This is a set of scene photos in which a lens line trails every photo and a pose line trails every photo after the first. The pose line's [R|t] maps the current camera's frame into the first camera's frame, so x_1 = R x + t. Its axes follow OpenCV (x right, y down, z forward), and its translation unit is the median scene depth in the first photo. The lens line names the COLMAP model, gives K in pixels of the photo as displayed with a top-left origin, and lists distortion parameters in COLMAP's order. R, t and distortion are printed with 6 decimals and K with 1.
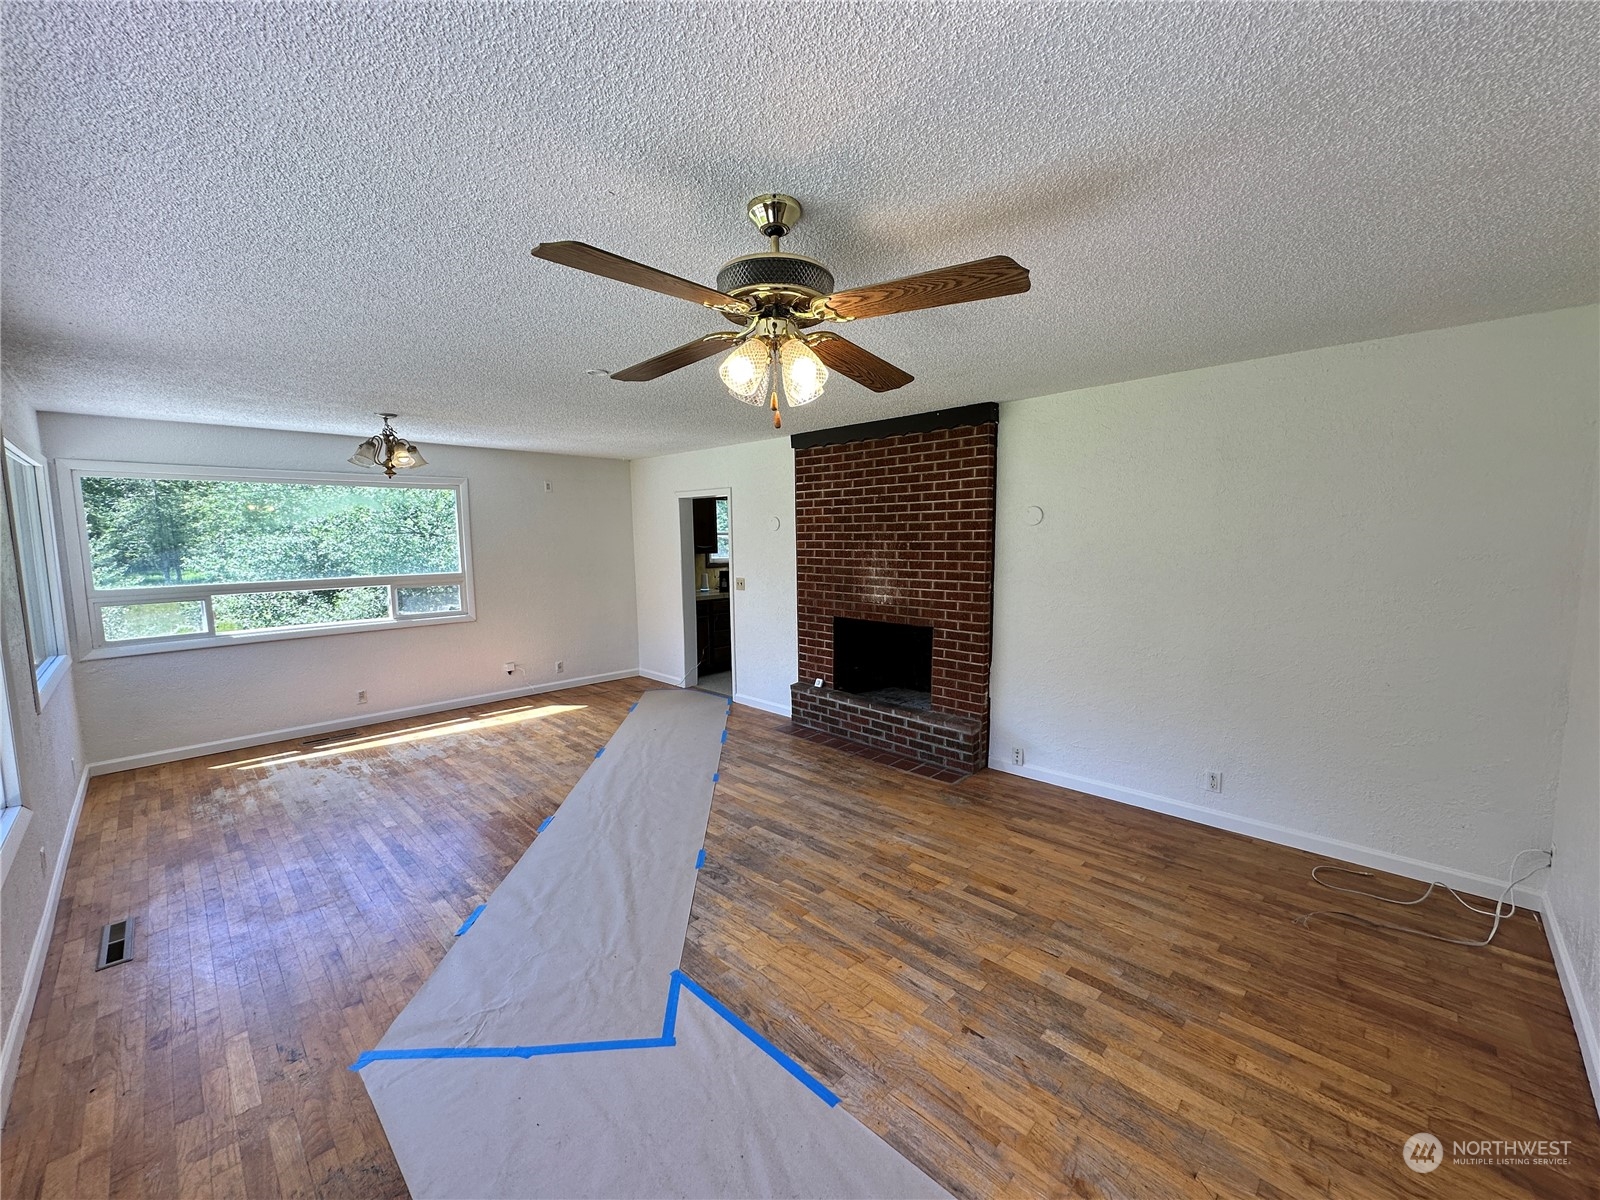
lens RADIAL K [[637.9, 0, 800.0], [0, 637.9, 600.0], [0, 0, 1]] dist [-0.002592, -0.000182]
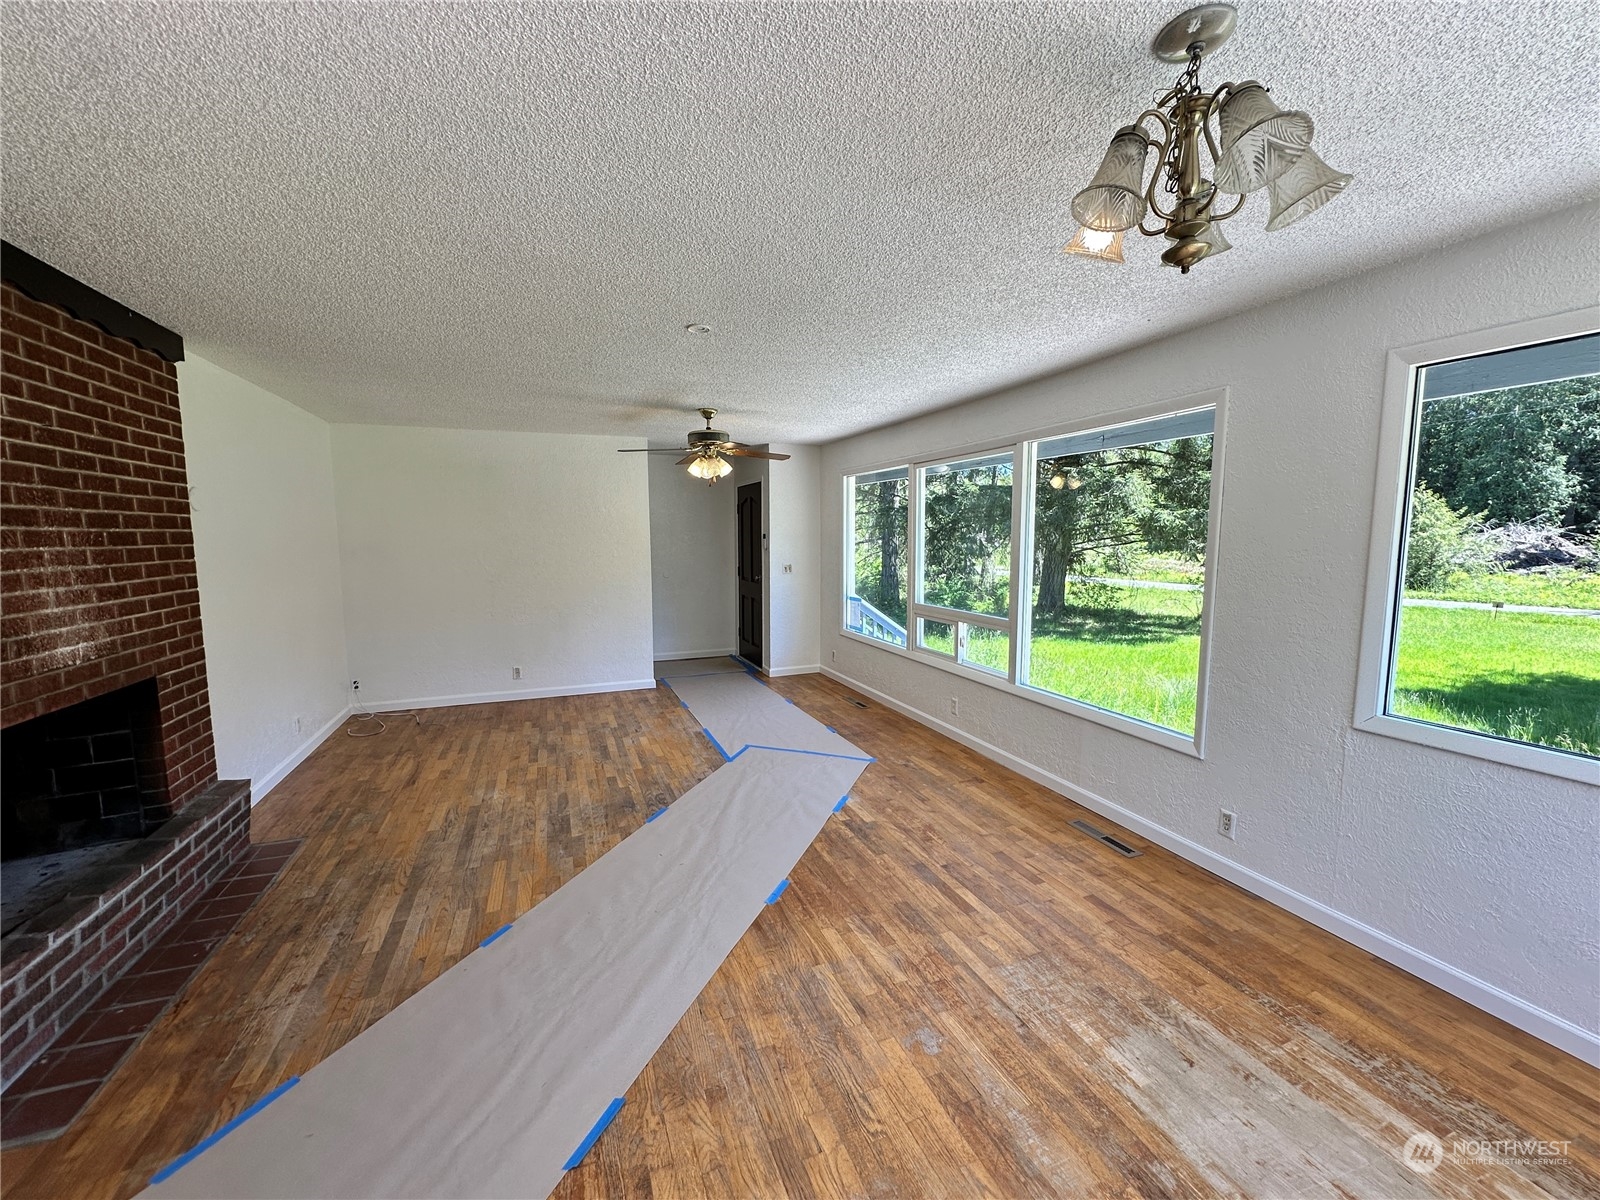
lens RADIAL K [[637.9, 0, 800.0], [0, 637.9, 600.0], [0, 0, 1]] dist [-0.002592, -0.000182]
pose [[-0.912453, -0.029656, 0.408106, -0.780097], [0.051694, 0.981024, 0.186867, -0.143272], [-0.405904, 0.191604, -0.893605, 1.727754]]
